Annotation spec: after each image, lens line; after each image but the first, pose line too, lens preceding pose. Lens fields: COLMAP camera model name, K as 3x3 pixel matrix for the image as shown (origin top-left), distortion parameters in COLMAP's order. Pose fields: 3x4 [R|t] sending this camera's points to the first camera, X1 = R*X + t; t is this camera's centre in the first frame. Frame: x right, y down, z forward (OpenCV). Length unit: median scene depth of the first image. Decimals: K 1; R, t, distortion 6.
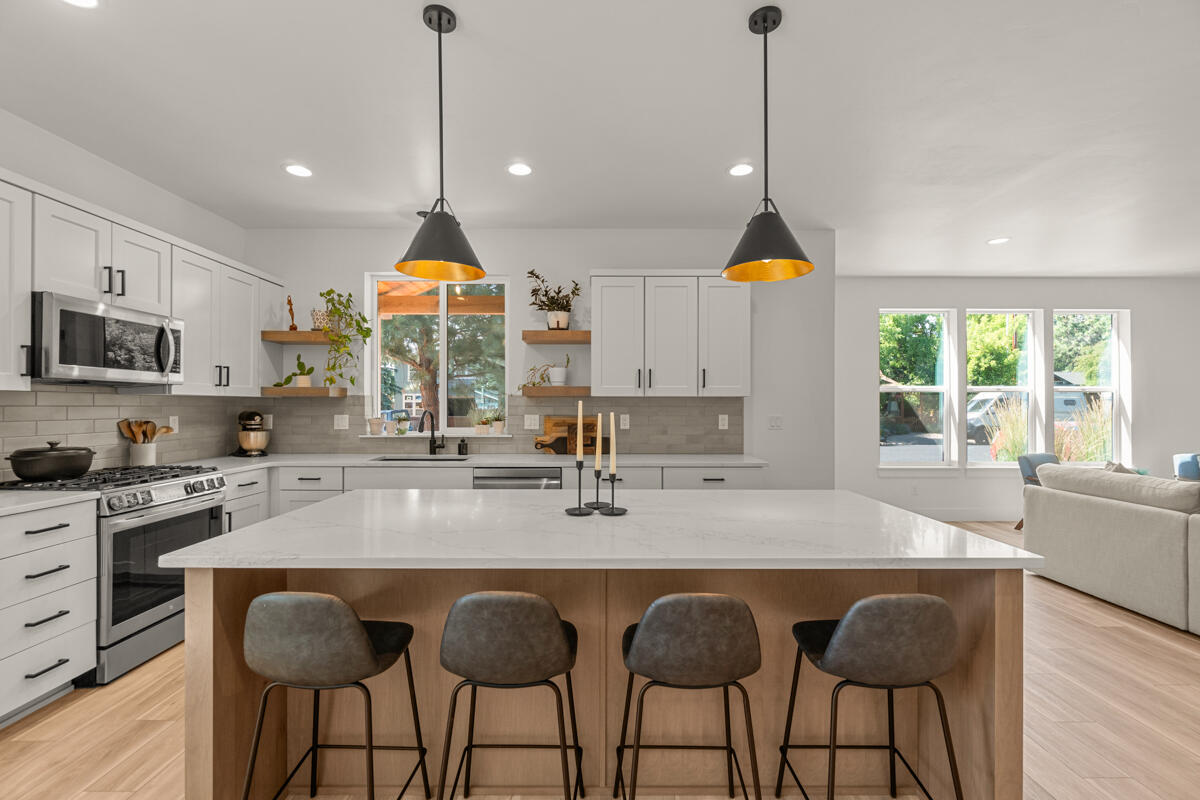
lens RADIAL K [[516.0, 0, 600.3], [0, 516.0, 405.8], [0, 0, 1]] dist [-0.006370, 0.001640]
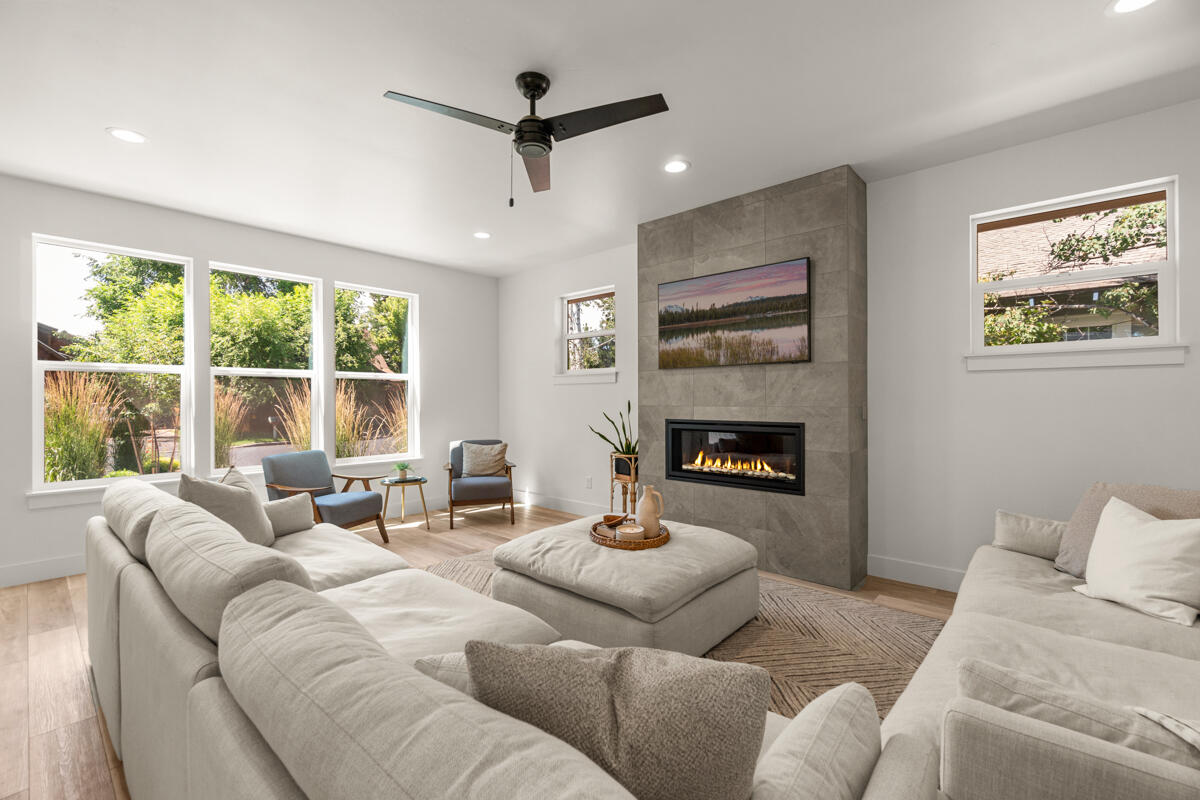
lens RADIAL K [[516.0, 0, 594.5], [0, 516.0, 400.0], [0, 0, 1]] dist [-0.006370, 0.001640]
pose [[0.671530, -0.001262, 0.740976, 0.775678], [-0.001126, 0.999996, 0.002724, 0.013911], [-0.740976, -0.002664, 0.671526, 0.150547]]
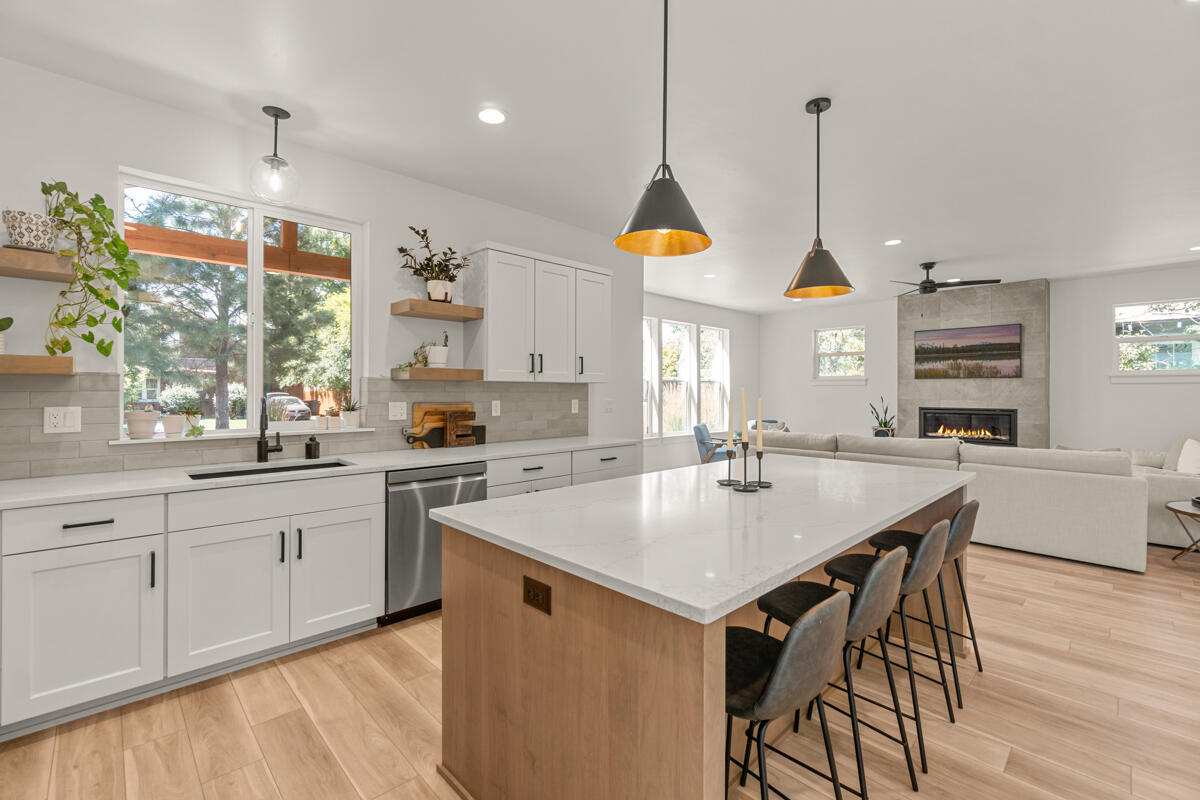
lens RADIAL K [[516.0, 0, 597.0], [0, 516.0, 391.6], [0, 0, 1]] dist [-0.006370, 0.001640]
pose [[0.724683, 0.000518, 0.689082, -0.486456], [-0.003547, 0.999989, 0.002979, -0.002927], [-0.689073, -0.004603, 0.724678, 0.201965]]
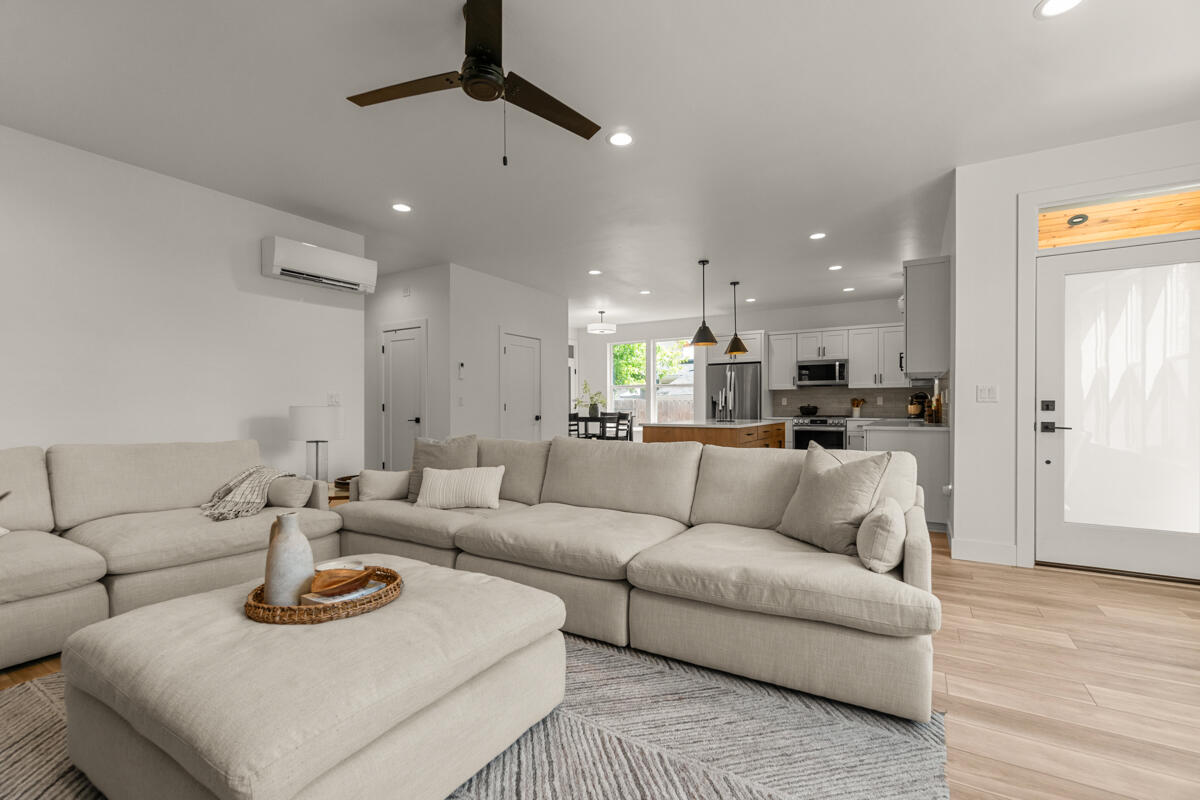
lens RADIAL K [[516.0, 0, 598.4], [0, 516.0, 409.6], [0, 0, 1]] dist [-0.006370, 0.001640]
pose [[-0.521373, 0.007417, -0.853296, 1.557571], [0.002407, 0.999971, 0.007221, 0.049429], [0.853325, 0.001711, -0.521376, 0.981923]]
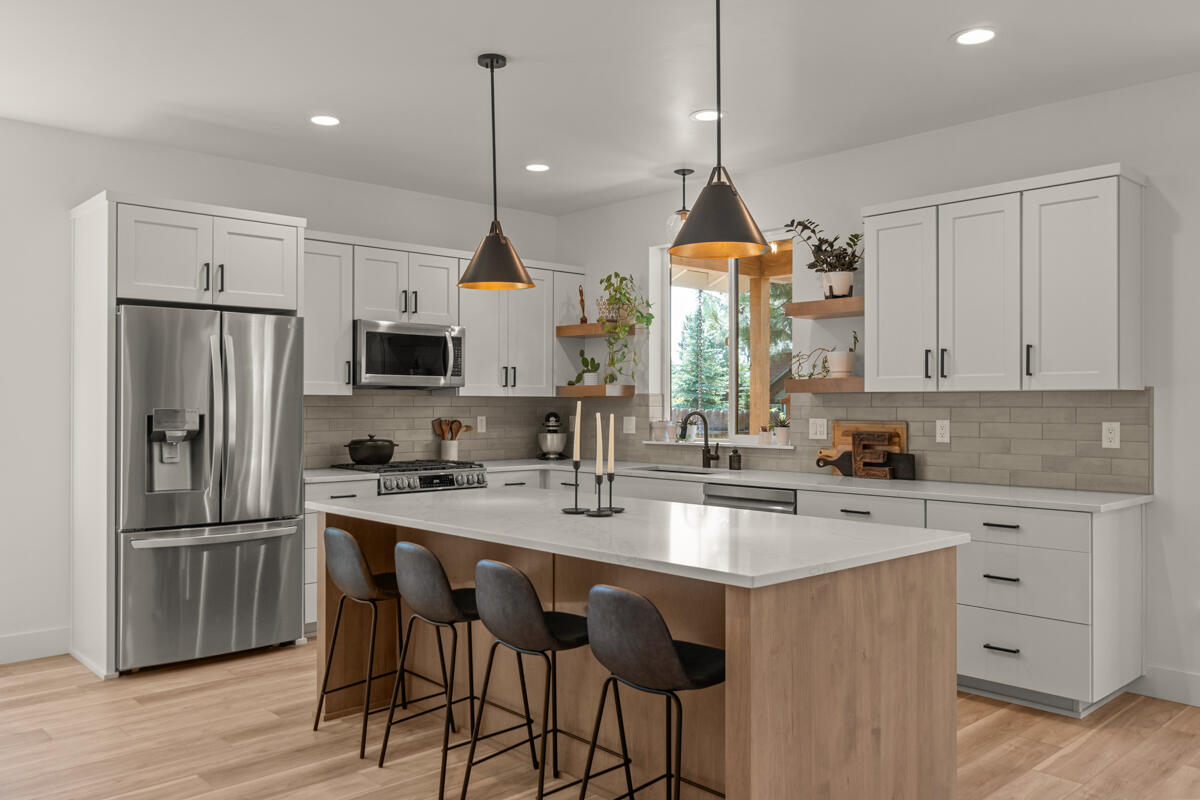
lens RADIAL K [[938.5, 0, 598.0], [0, 938.5, 404.3], [0, 0, 1]] dist [0.009873, 0.000129]
pose [[0.678373, -0.001467, -0.734716, 0.638338], [0.000422, 0.999999, -0.001607, -0.000520], [0.734717, 0.000780, 0.678373, -0.104260]]
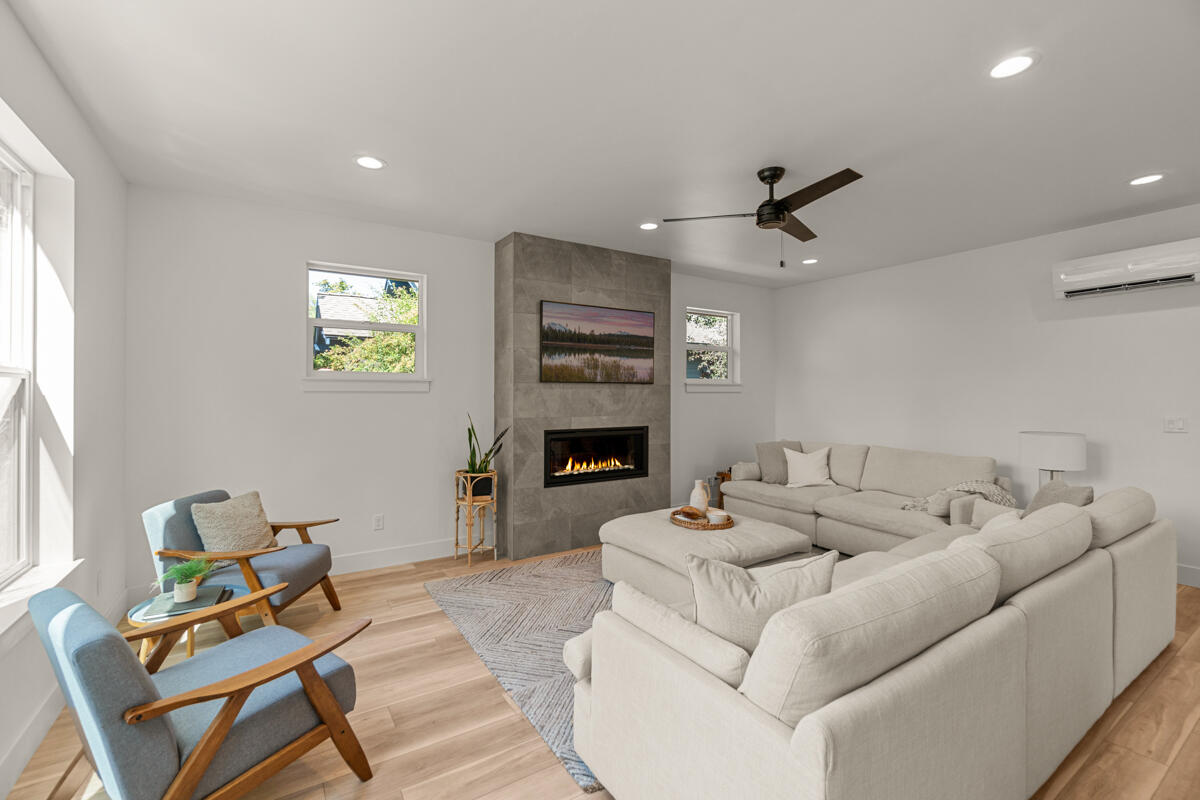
lens RADIAL K [[516.0, 0, 594.7], [0, 516.0, 393.3], [0, 0, 1]] dist [-0.006370, 0.001640]
pose [[-0.536732, 0.007277, 0.843721, 0.668422], [-0.000073, 0.999962, -0.008671, -0.014181], [-0.843753, -0.004715, -0.536711, 1.258196]]
